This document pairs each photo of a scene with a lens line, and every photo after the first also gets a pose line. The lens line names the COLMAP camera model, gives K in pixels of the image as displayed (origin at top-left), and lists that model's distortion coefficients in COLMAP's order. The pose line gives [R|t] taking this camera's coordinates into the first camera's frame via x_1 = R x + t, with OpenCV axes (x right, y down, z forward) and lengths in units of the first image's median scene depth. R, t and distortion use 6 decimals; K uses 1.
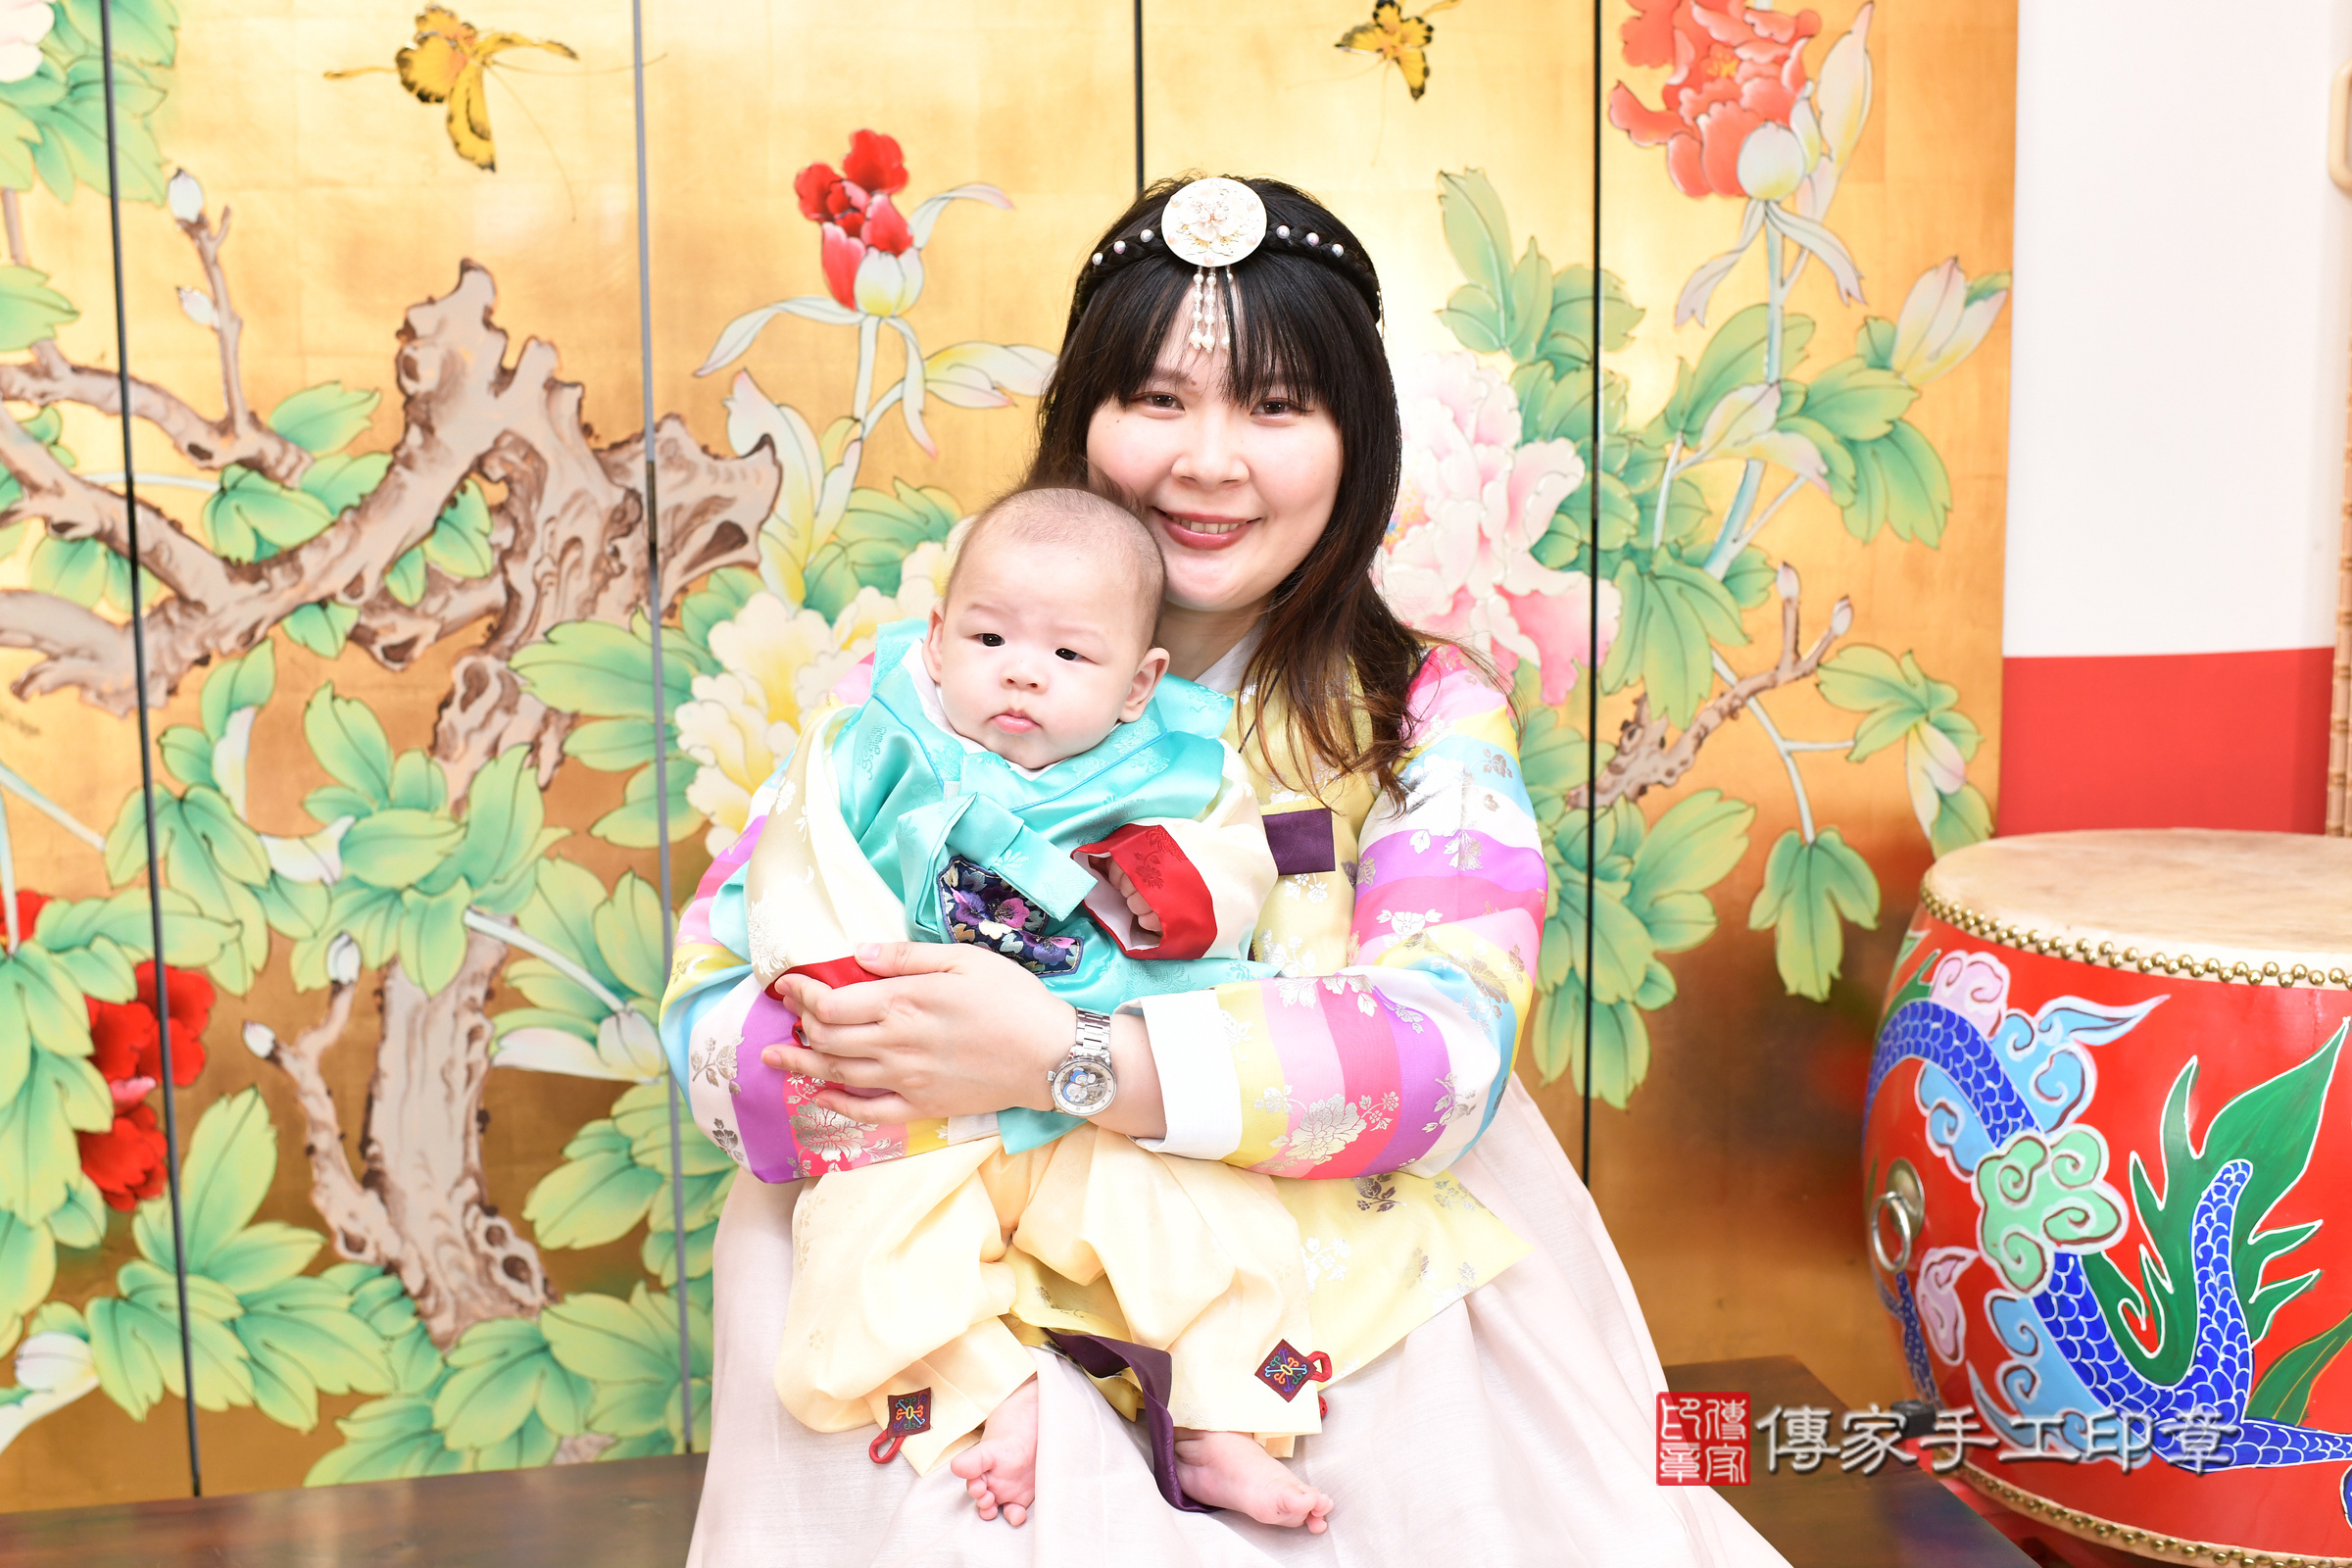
lens RADIAL K [[2658.2, 0, 1103.9], [0, 2658.2, 736.1], [0, 0, 1]] dist [-0.110909, 0.127556]
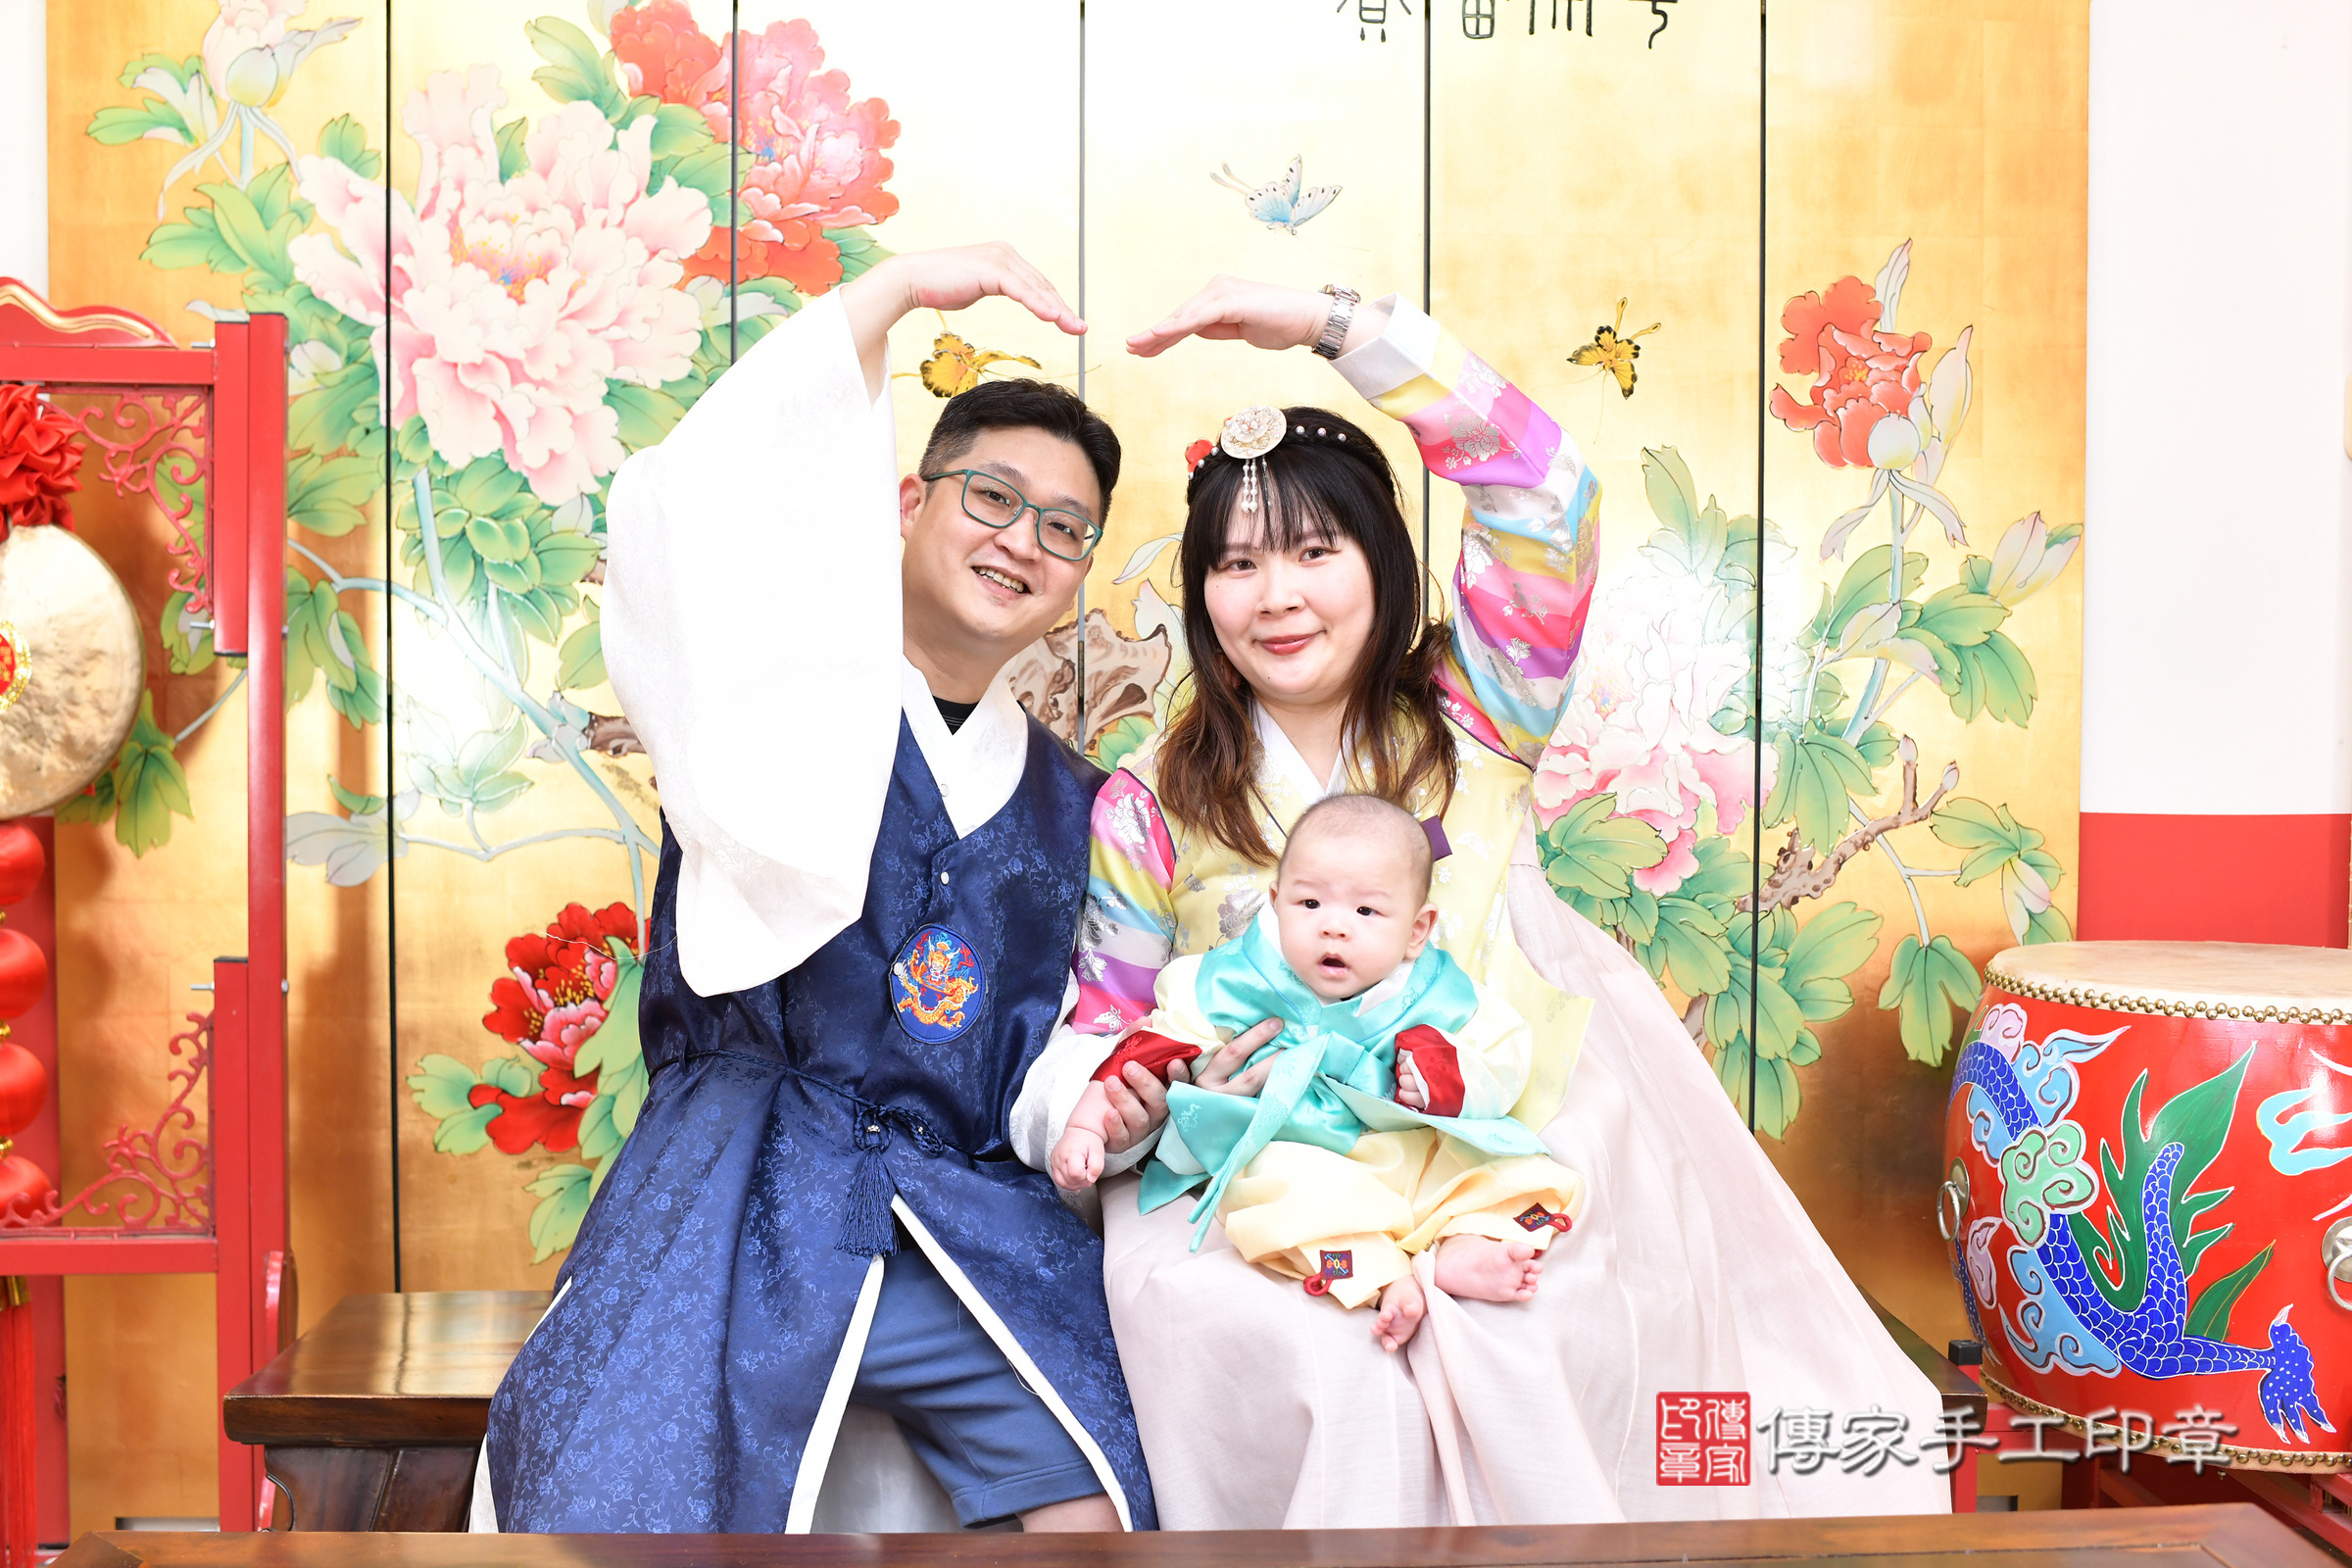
lens RADIAL K [[2487.4, 0, 1156.1], [0, 2487.4, 796.2], [0, 0, 1]] dist [-0.106079, 0.119994]
pose [[0.986794, 0.023610, -0.160251, 0.093816], [-0.037230, 0.995893, -0.082530, 0.095769], [0.157644, 0.087407, 0.983620, -0.343336]]
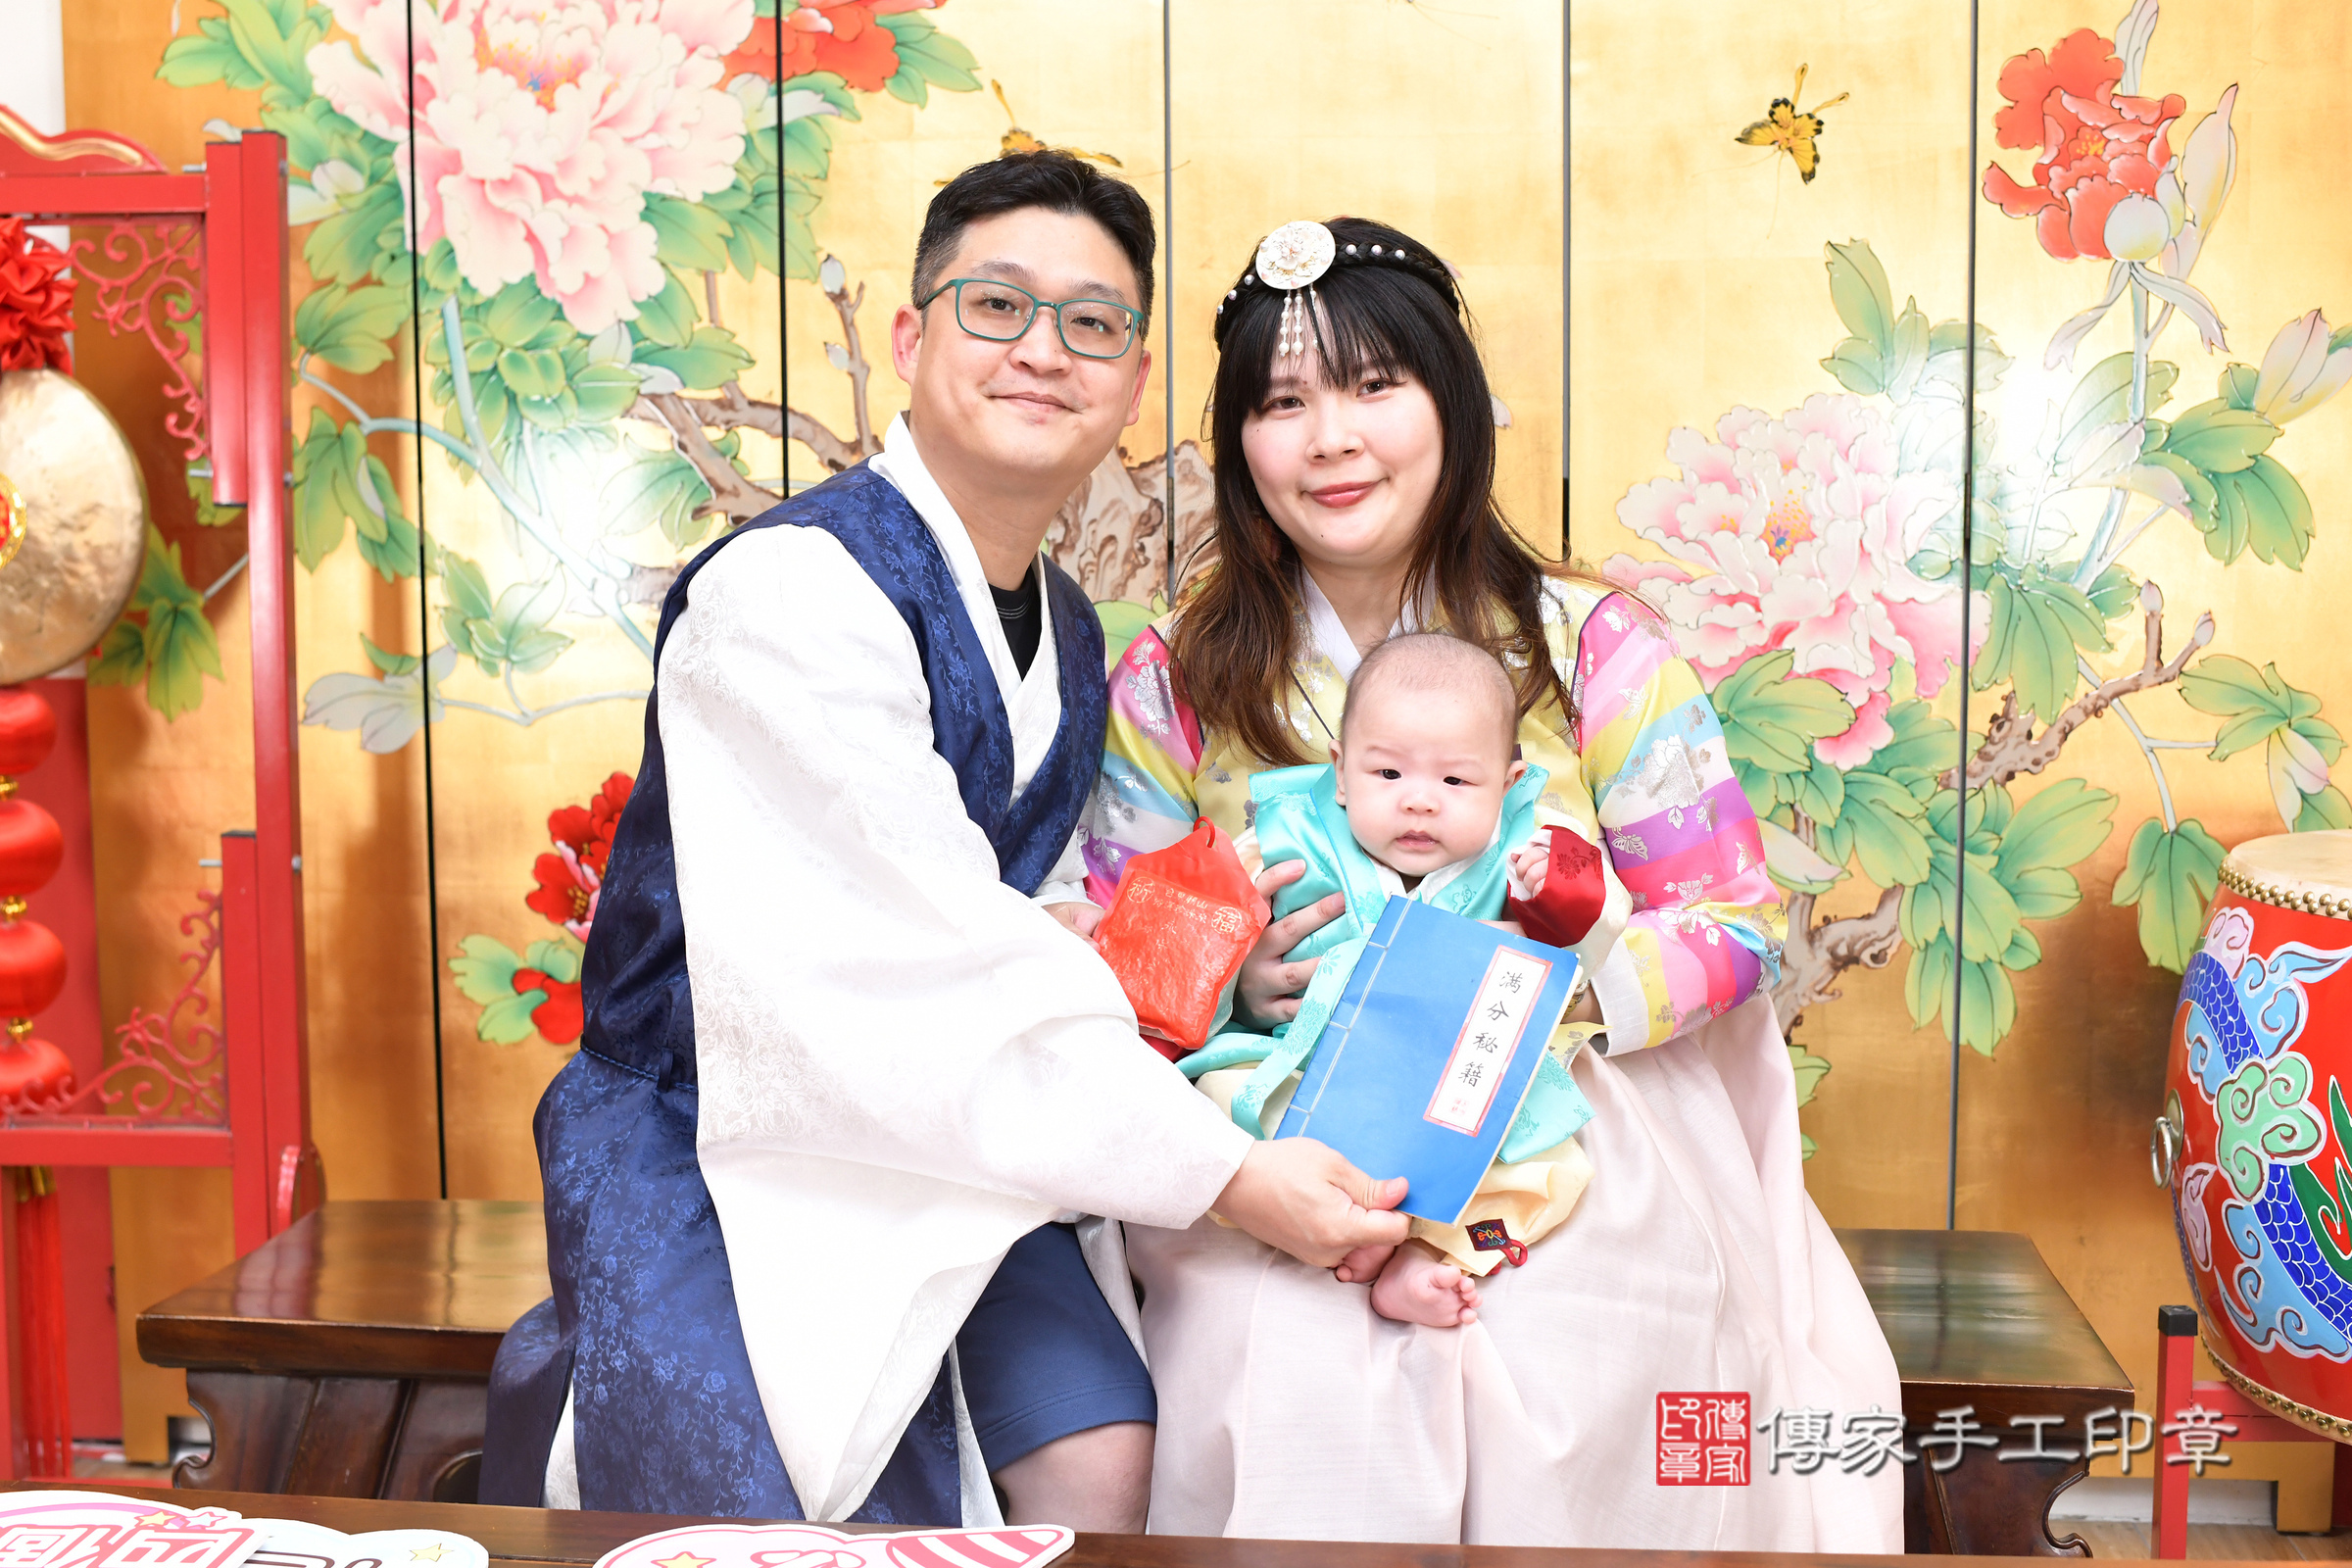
lens RADIAL K [[2656.7, 0, 1152.3], [0, 2656.7, 762.3], [0, 0, 1]] dist [-0.109390, 0.129326]
pose [[0.950617, 0.036773, -0.308181, 0.229359], [-0.046535, 0.998619, -0.024382, 0.068034], [0.306859, 0.037519, 0.951015, -0.226904]]
